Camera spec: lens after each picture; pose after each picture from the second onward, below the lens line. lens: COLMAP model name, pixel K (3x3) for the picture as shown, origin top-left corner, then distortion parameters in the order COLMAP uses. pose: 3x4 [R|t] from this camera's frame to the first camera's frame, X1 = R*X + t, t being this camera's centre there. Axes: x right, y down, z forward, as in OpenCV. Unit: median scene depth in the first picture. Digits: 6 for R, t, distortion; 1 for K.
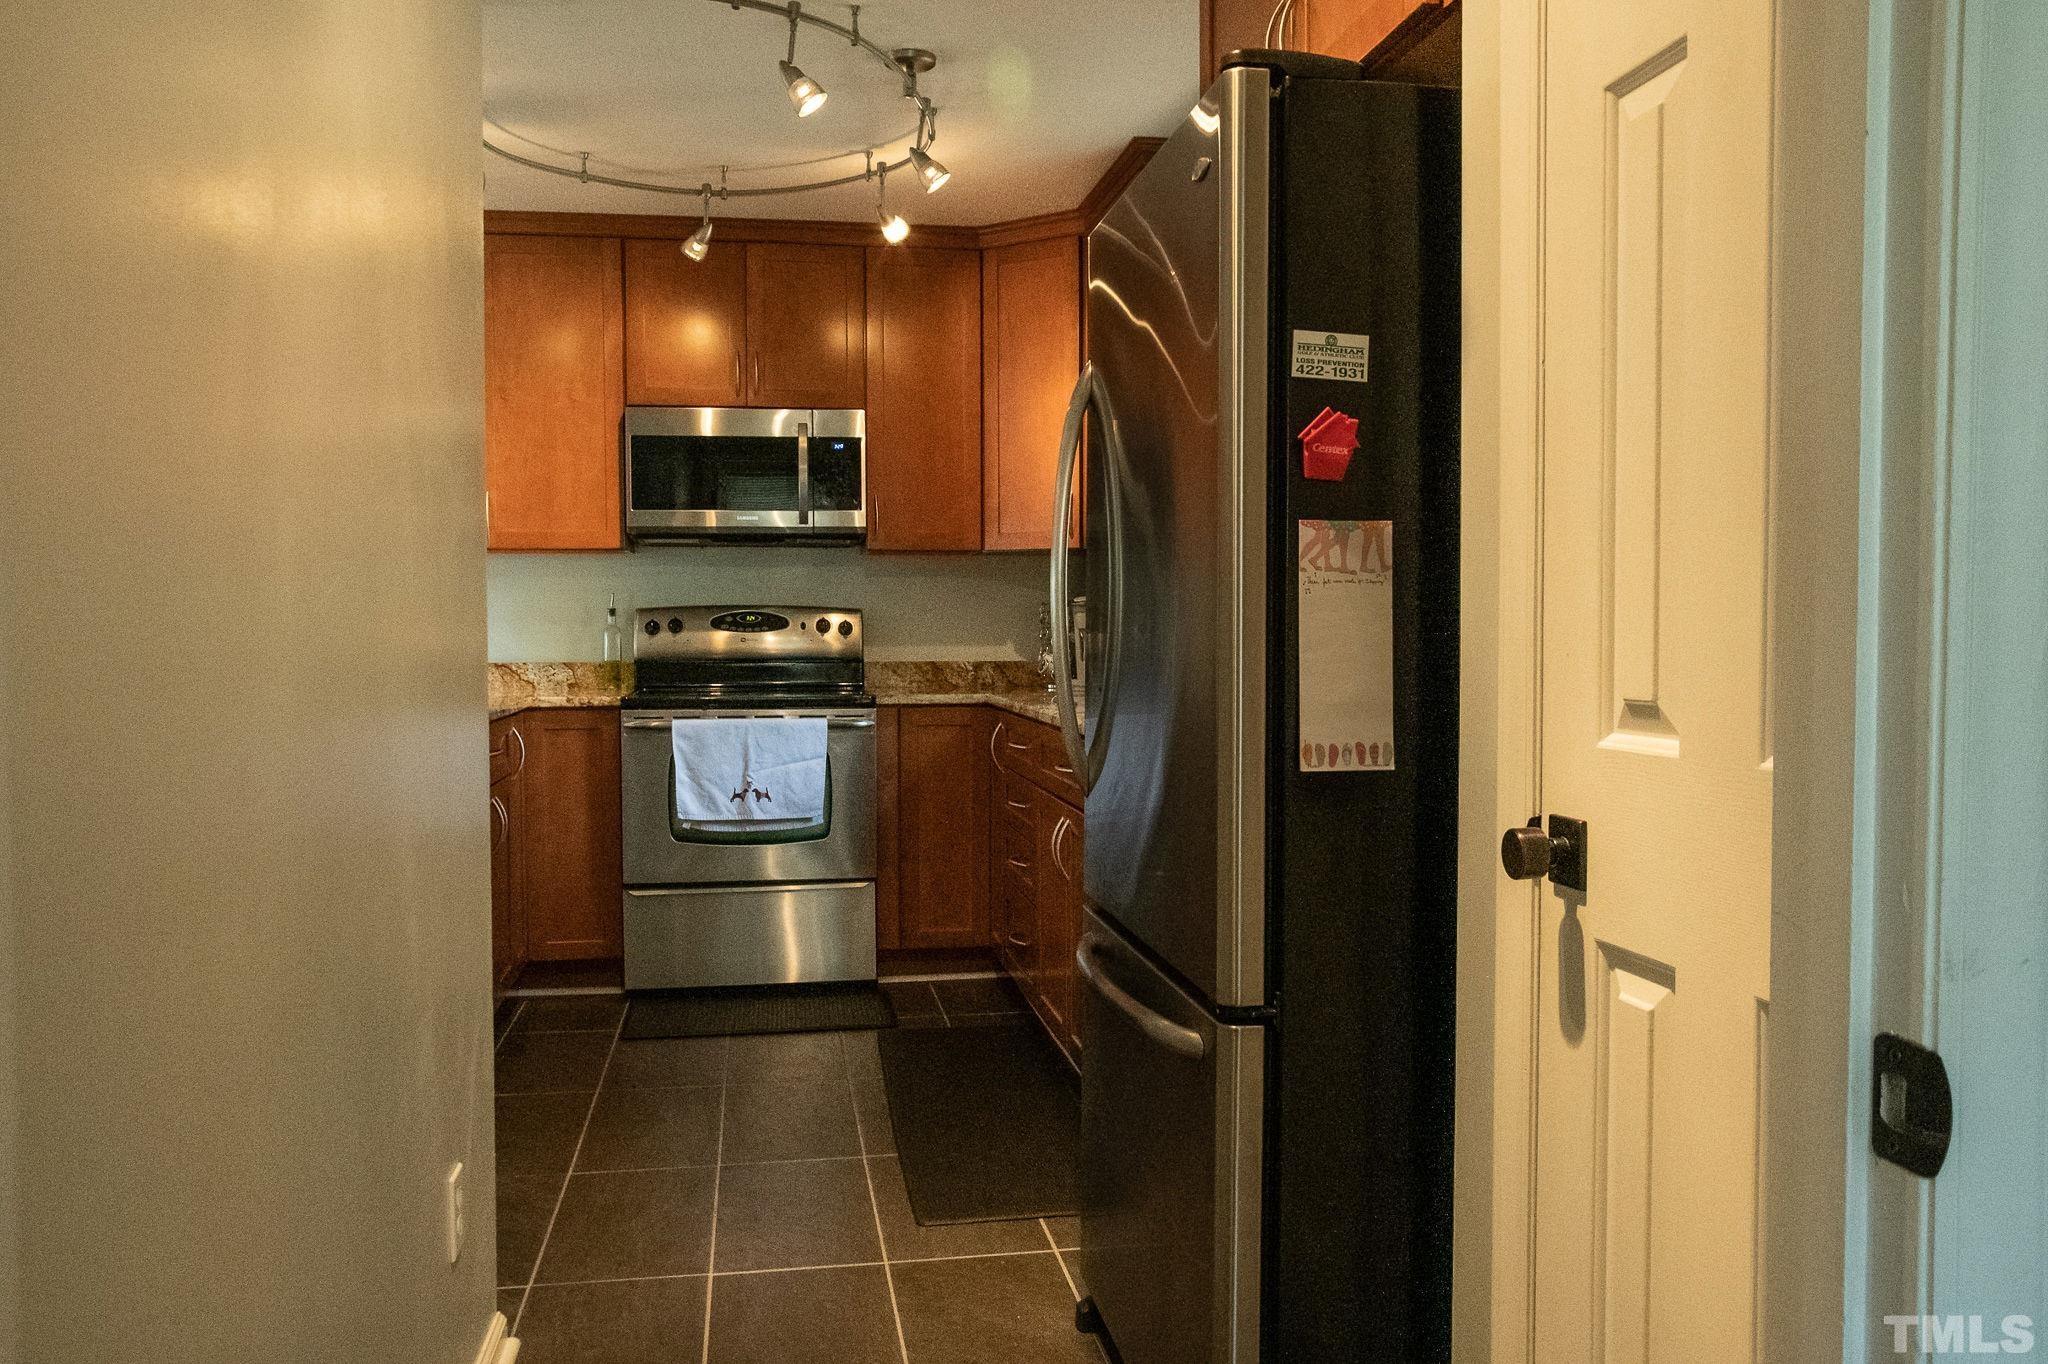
lens RADIAL K [[1735.9, 0, 1031.1], [0, 1735.9, 683.1], [0, 0, 1]] dist [-0.112729, 0.003108]
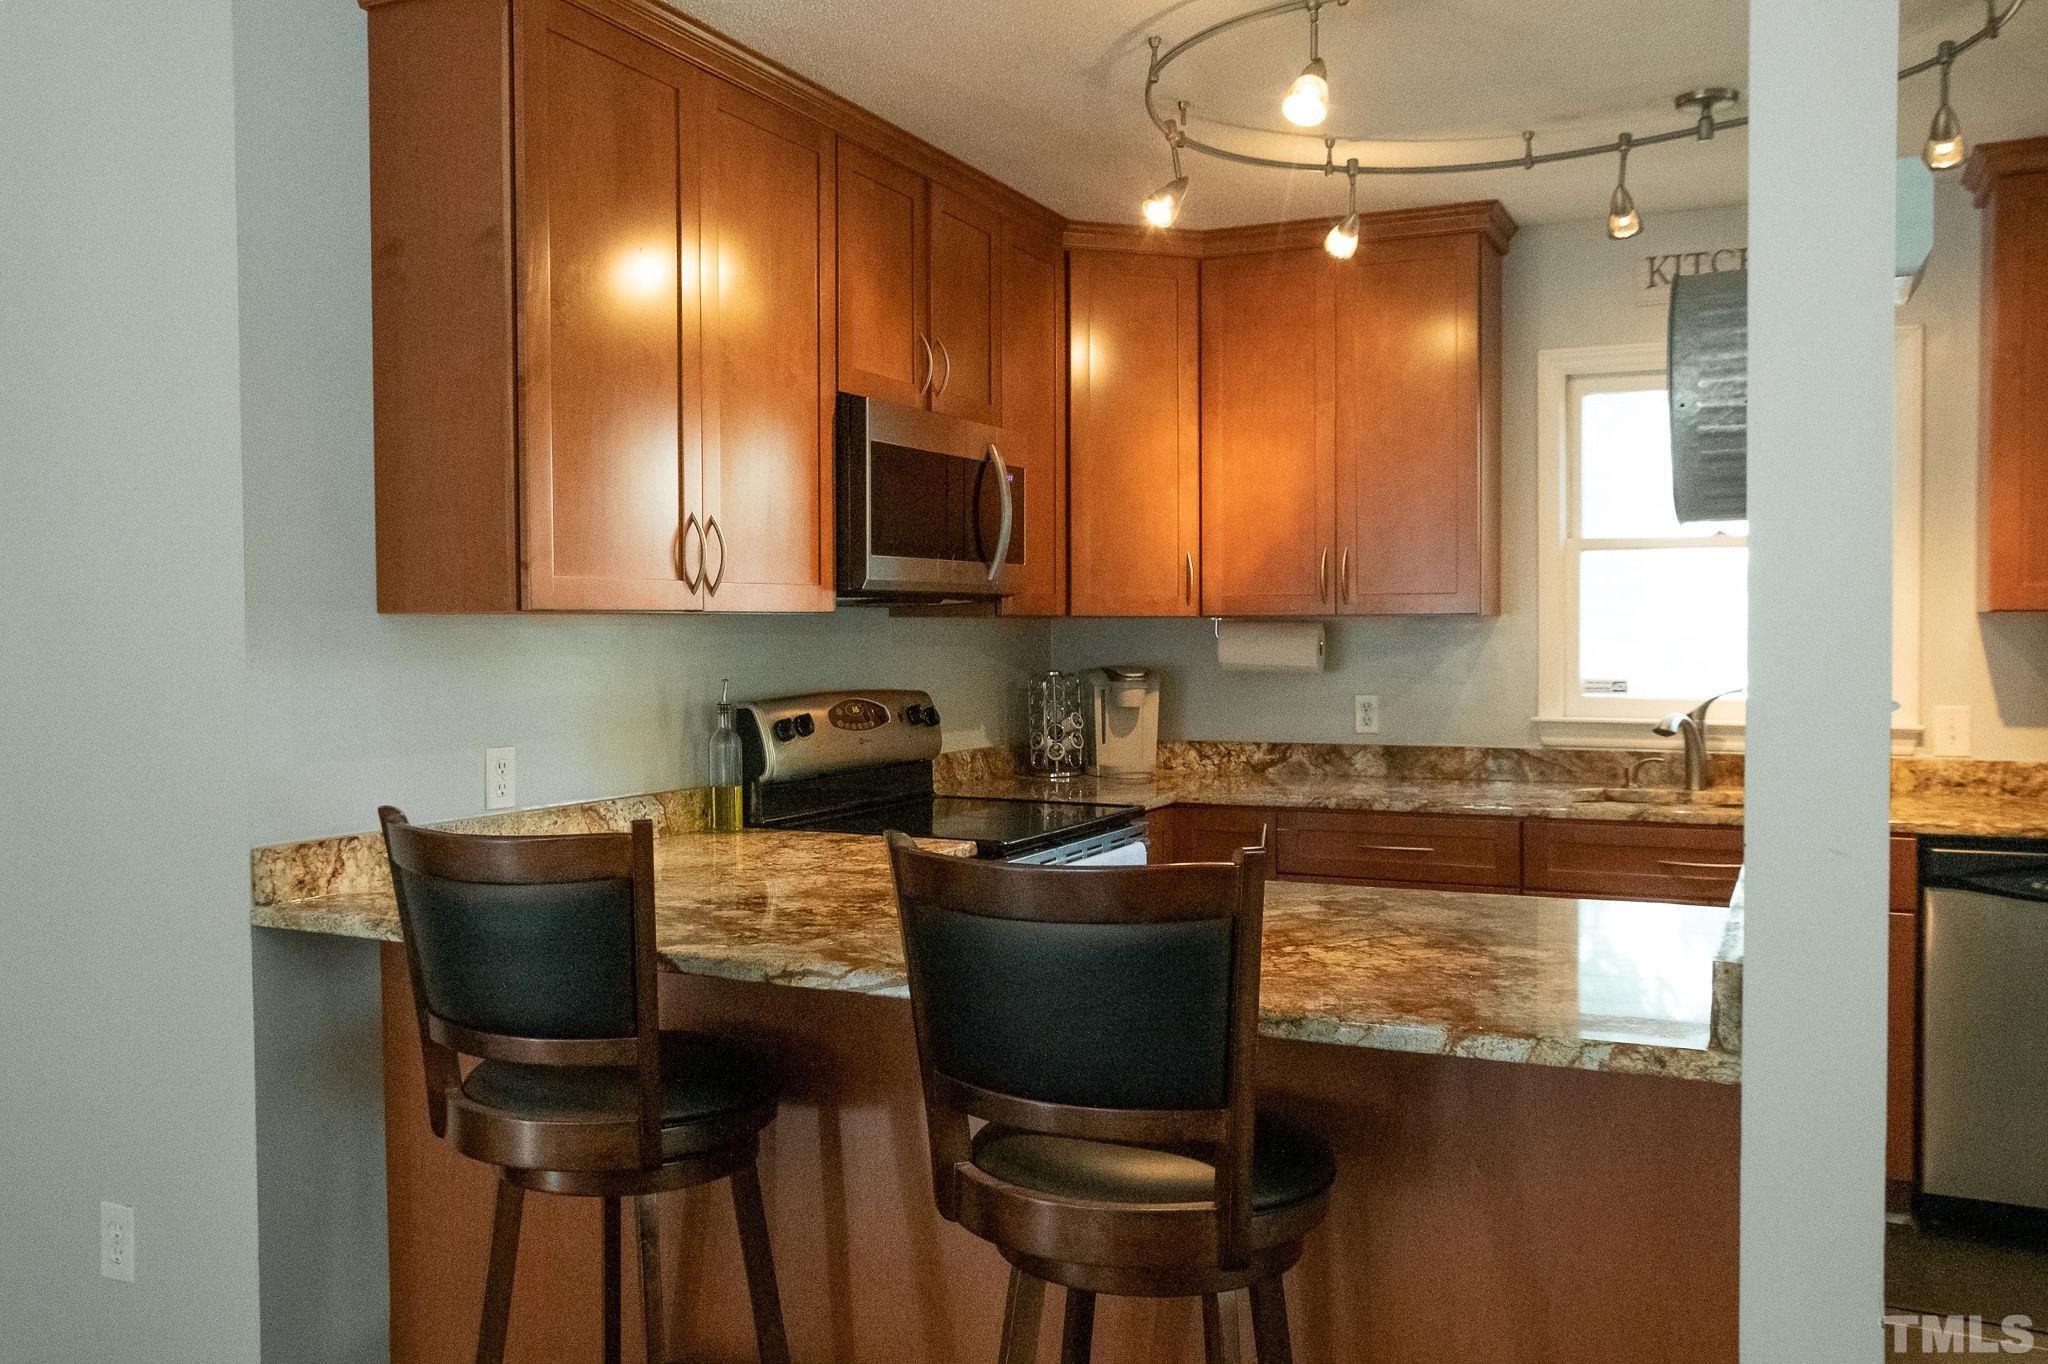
lens RADIAL K [[1628.5, 0, 1033.6], [0, 1628.5, 675.3], [0, 0, 1]] dist [-0.046761, 0.069365]
pose [[0.559787, -0.023474, 0.828304, -0.725639], [0.030881, 0.999495, 0.007455, -0.058494], [-0.828061, 0.021406, 0.560229, 0.612986]]
